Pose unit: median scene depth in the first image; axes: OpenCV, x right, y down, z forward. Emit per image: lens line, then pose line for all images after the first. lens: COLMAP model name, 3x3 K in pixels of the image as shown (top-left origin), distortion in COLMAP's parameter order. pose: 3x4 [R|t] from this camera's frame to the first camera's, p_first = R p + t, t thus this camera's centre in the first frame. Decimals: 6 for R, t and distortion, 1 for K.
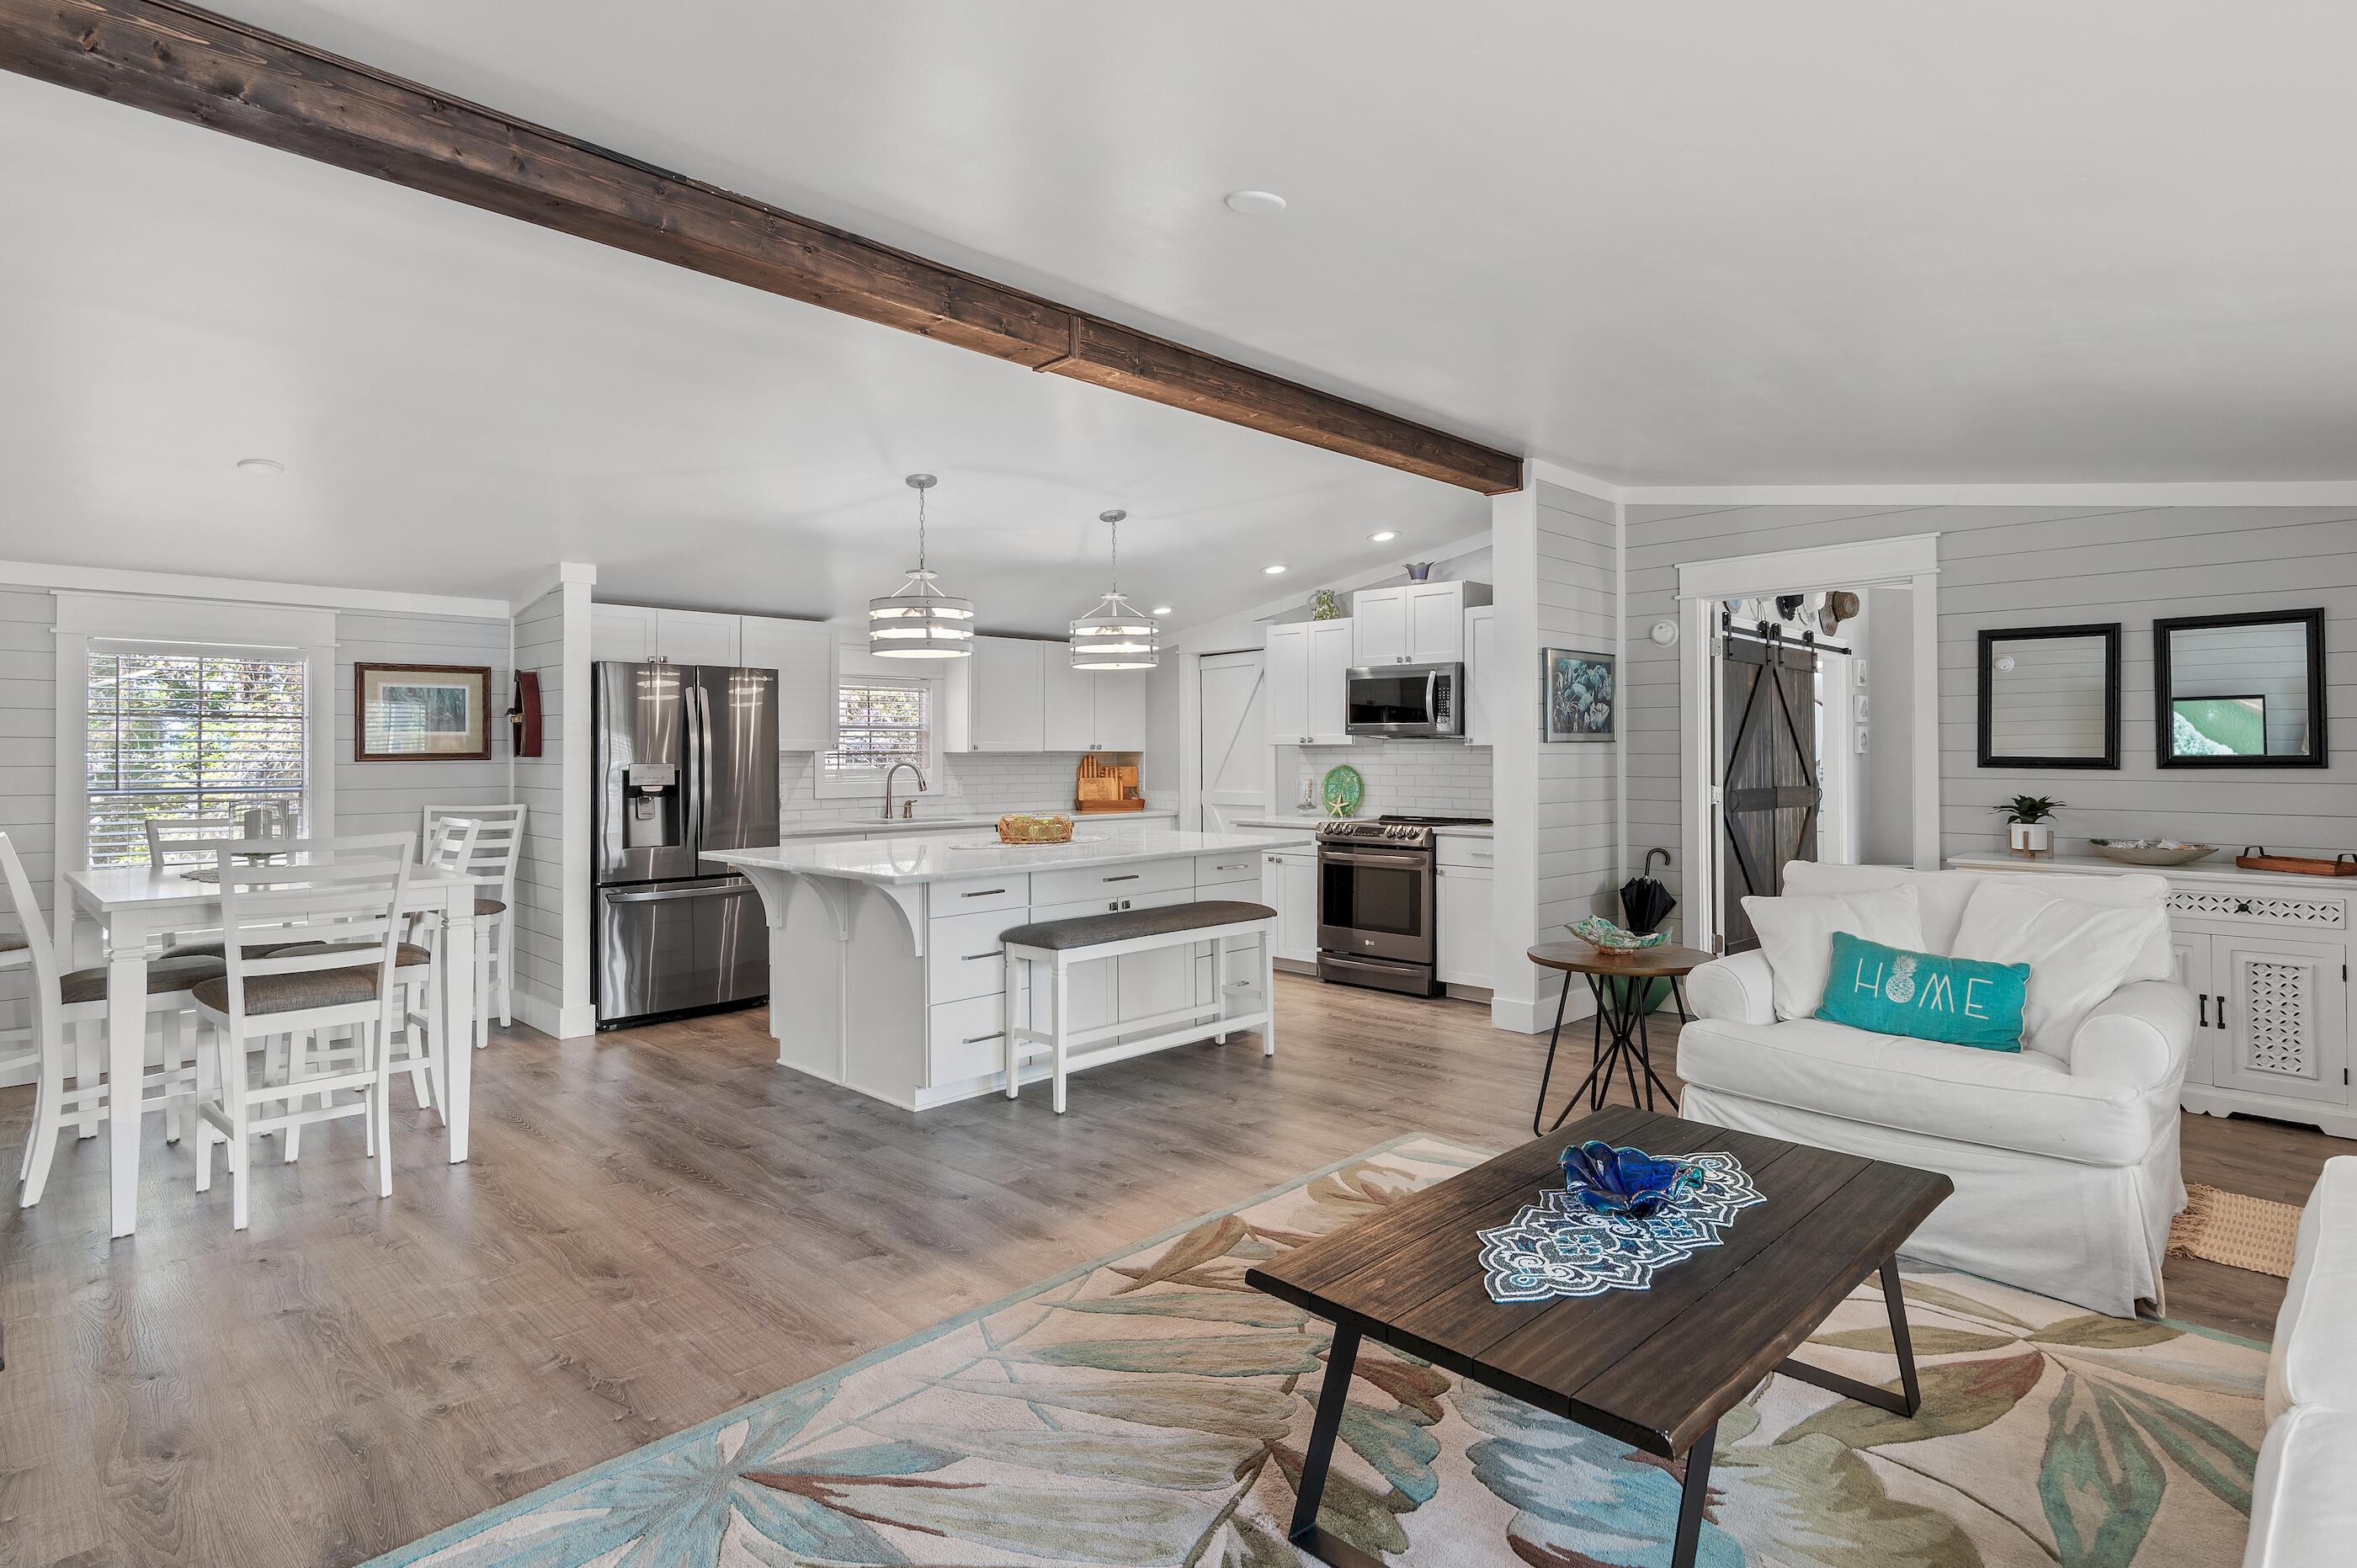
lens RADIAL K [[1192.3, 0, 1178.6], [0, 1192.3, 738.7], [0, 0, 1]] dist [0.006982, -0.001232]
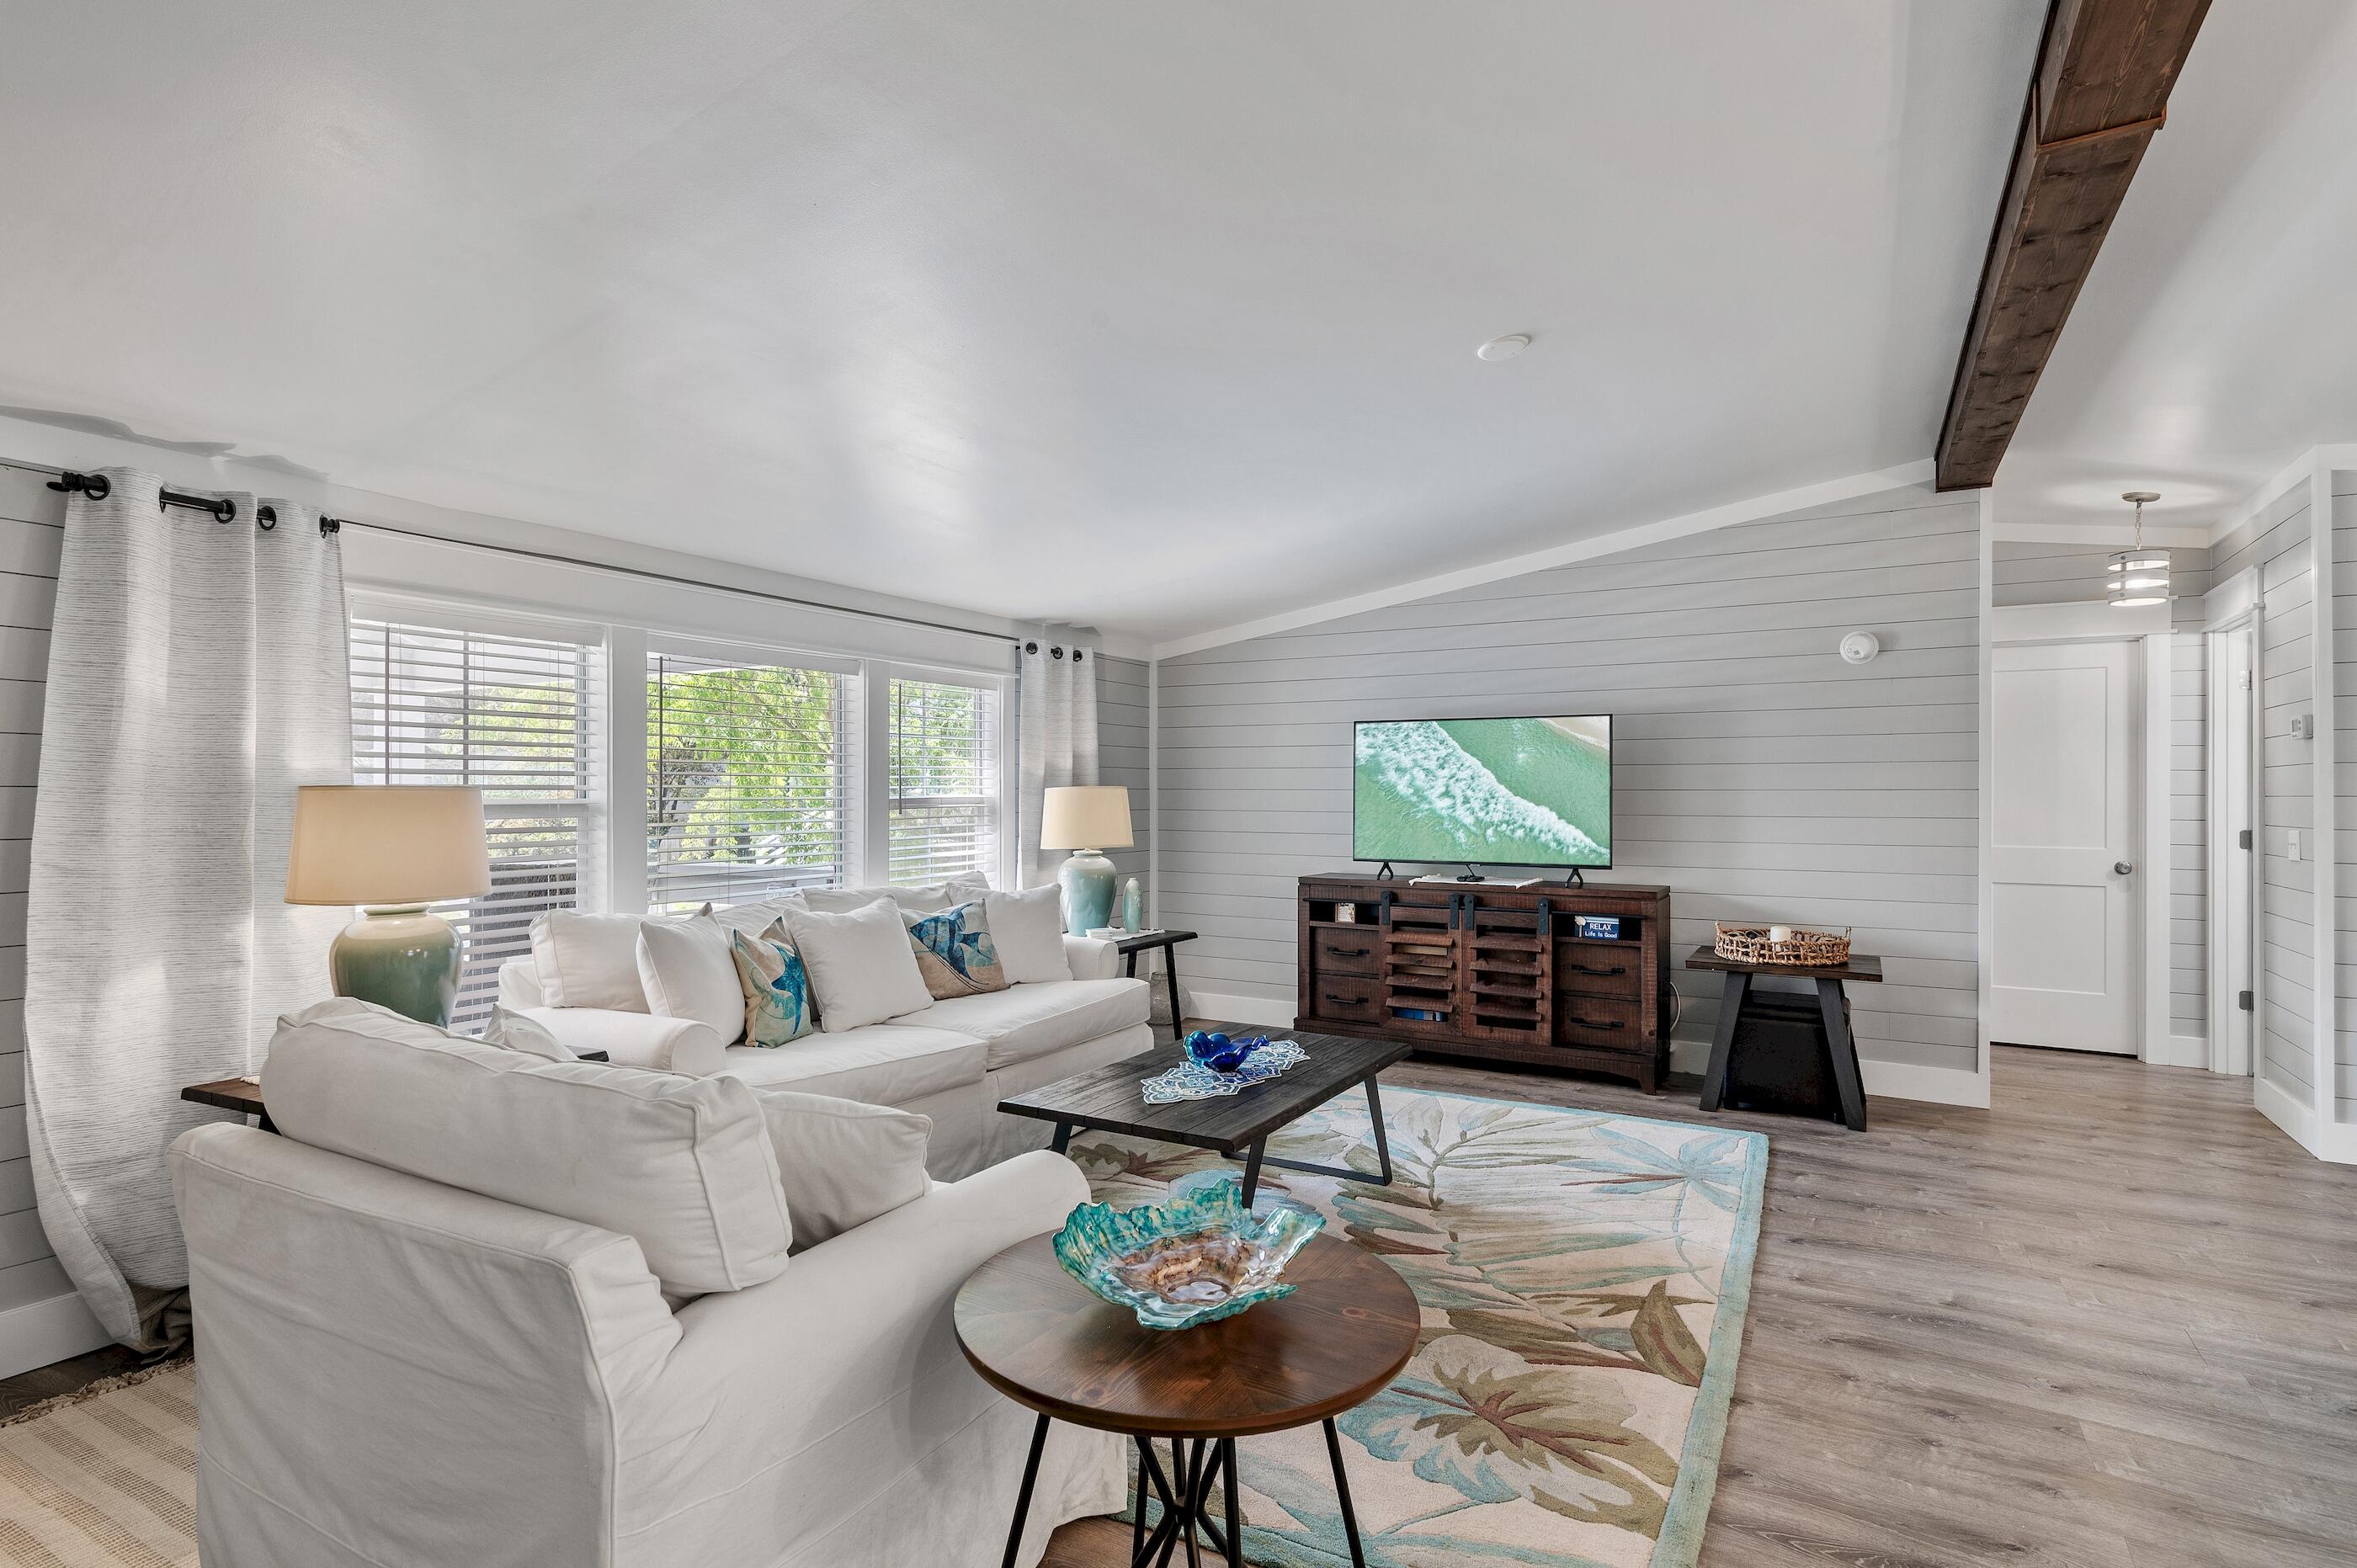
lens RADIAL K [[1192.3, 0, 1178.2], [0, 1192.3, 779.0], [0, 0, 1]] dist [0.006982, -0.001232]
pose [[-0.961718, -0.000507, -0.274040, 0.319086], [0.006549, 0.999670, -0.024830, 0.013920], [0.273962, -0.025674, -0.961398, 0.918037]]
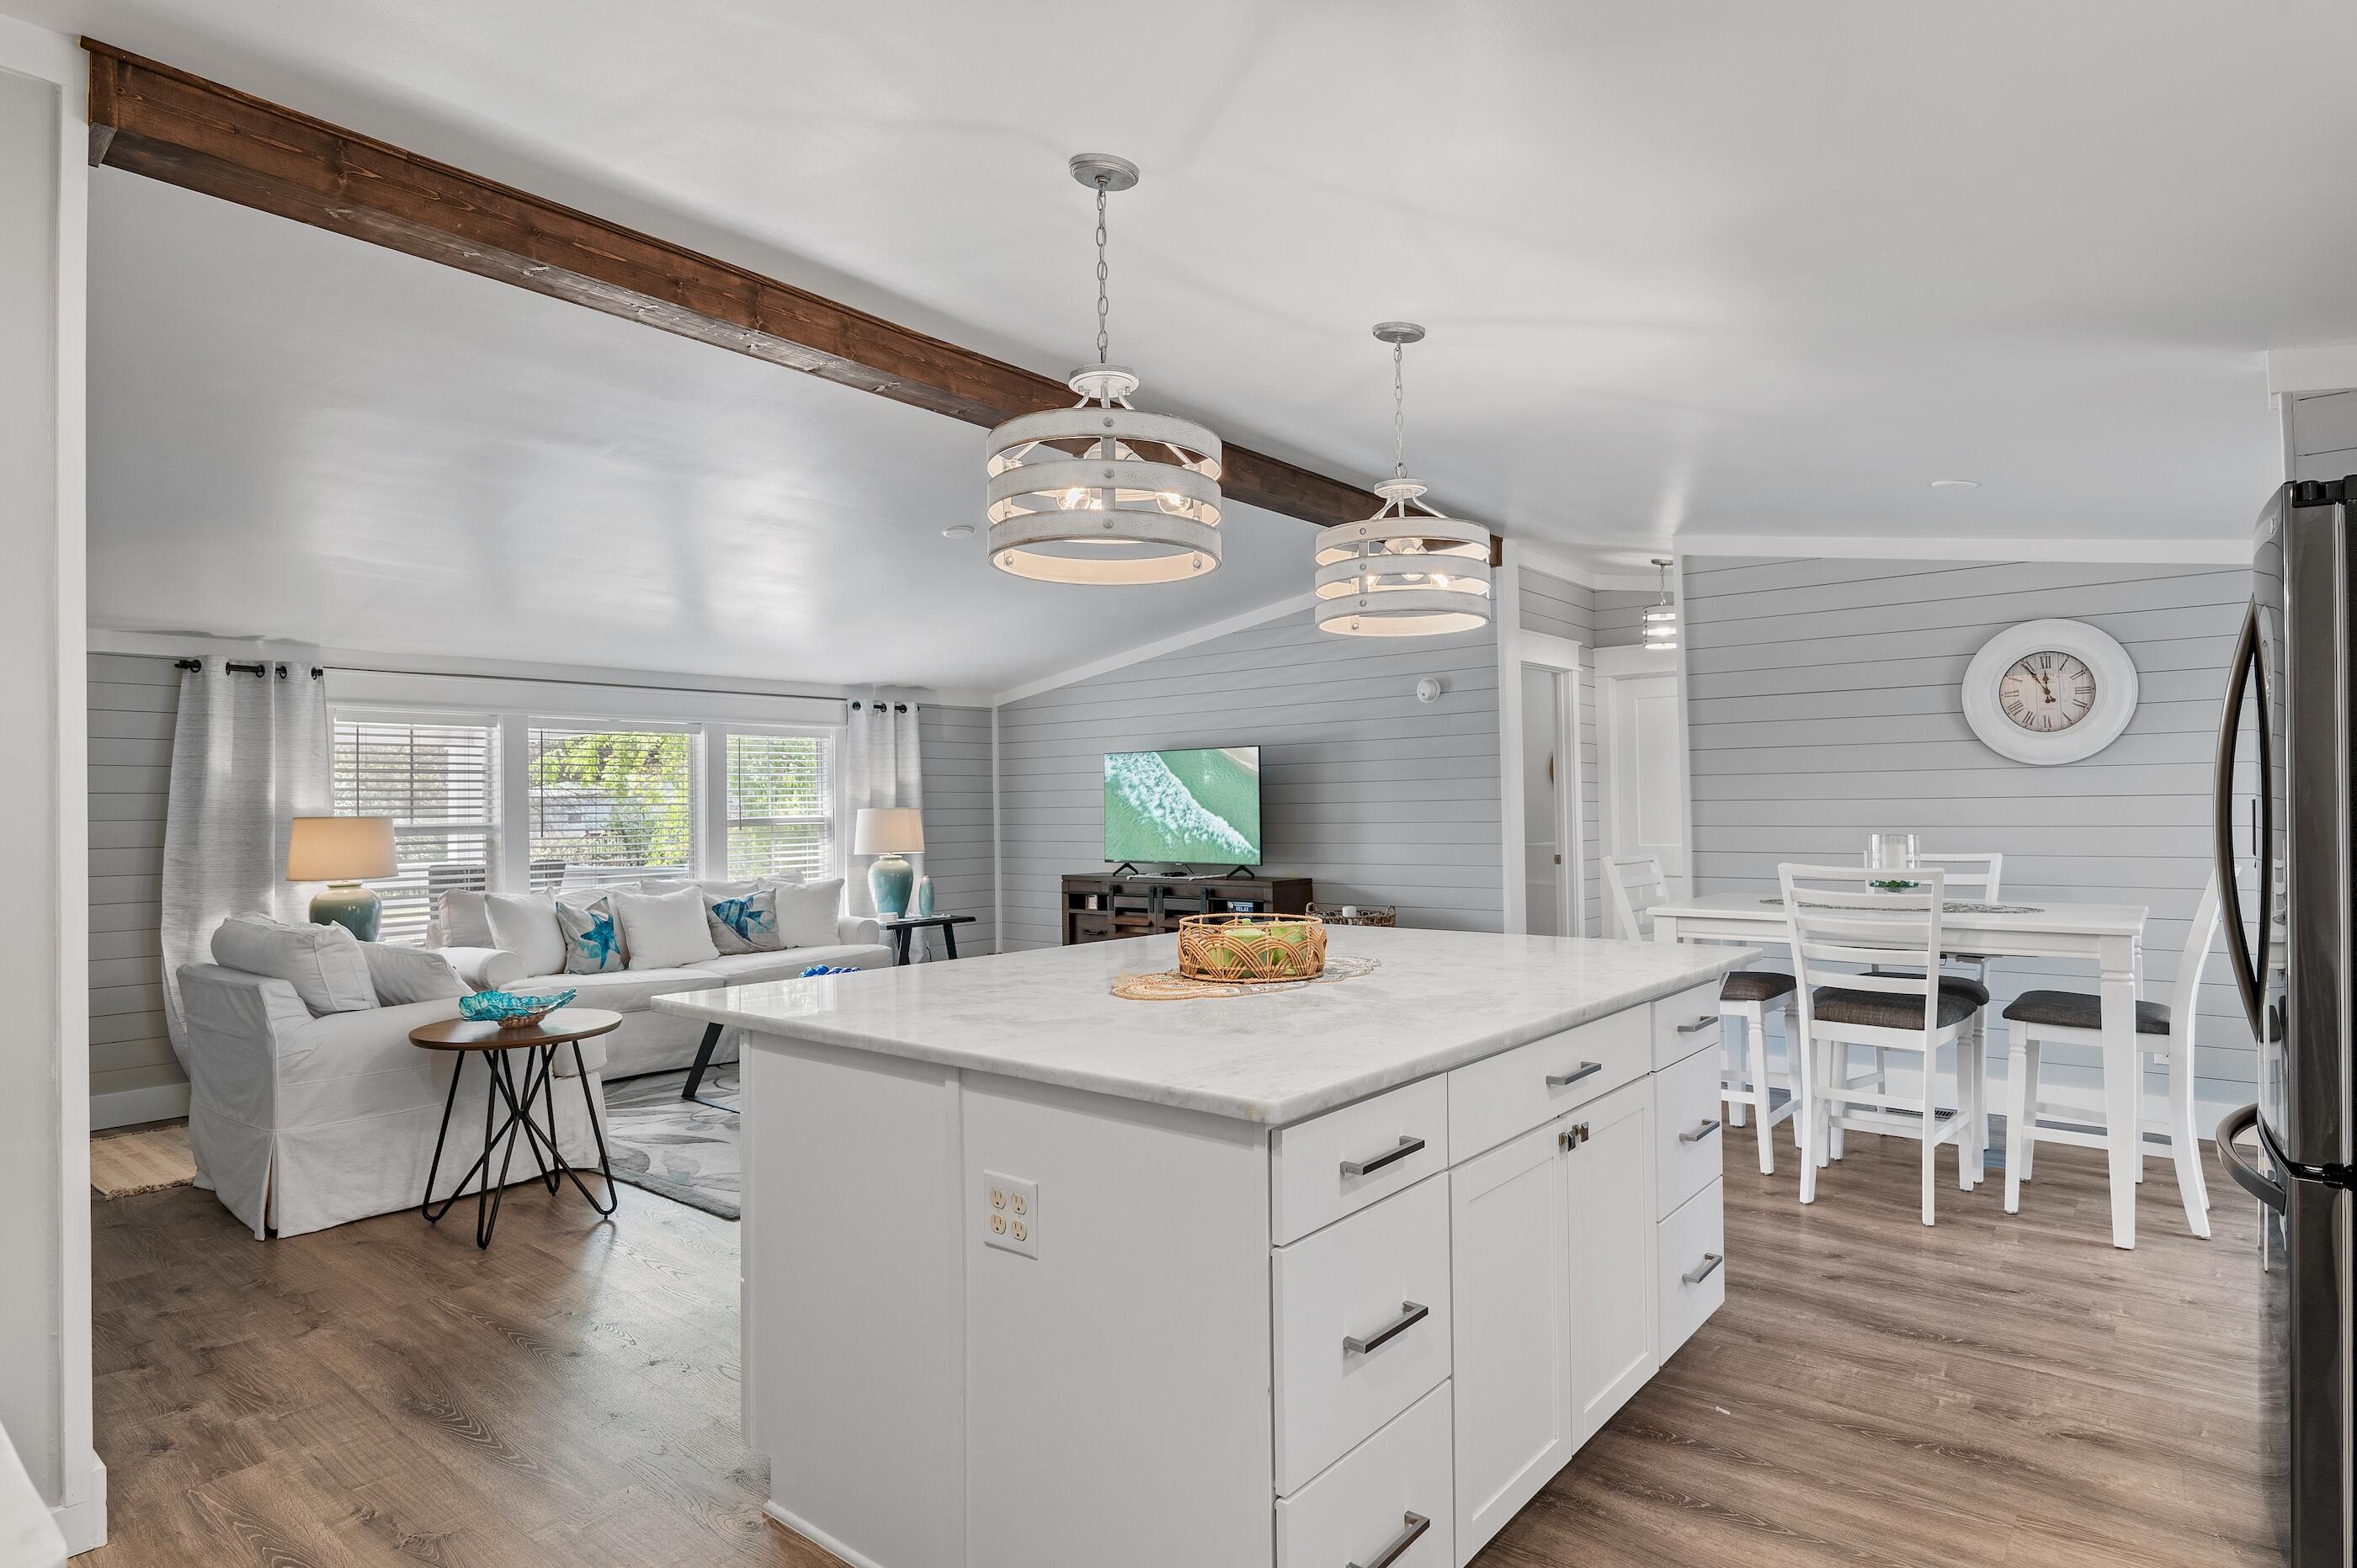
lens RADIAL K [[1285.3, 0, 1177.5], [0, 1285.3, 768.9], [0, 0, 1]] dist [-0.003828, -0.001023]
pose [[-0.994682, 0.016034, -0.101737, -0.032004], [0.020856, 0.998700, -0.046516, 0.024422], [0.100859, -0.048390, -0.993723, 1.377948]]
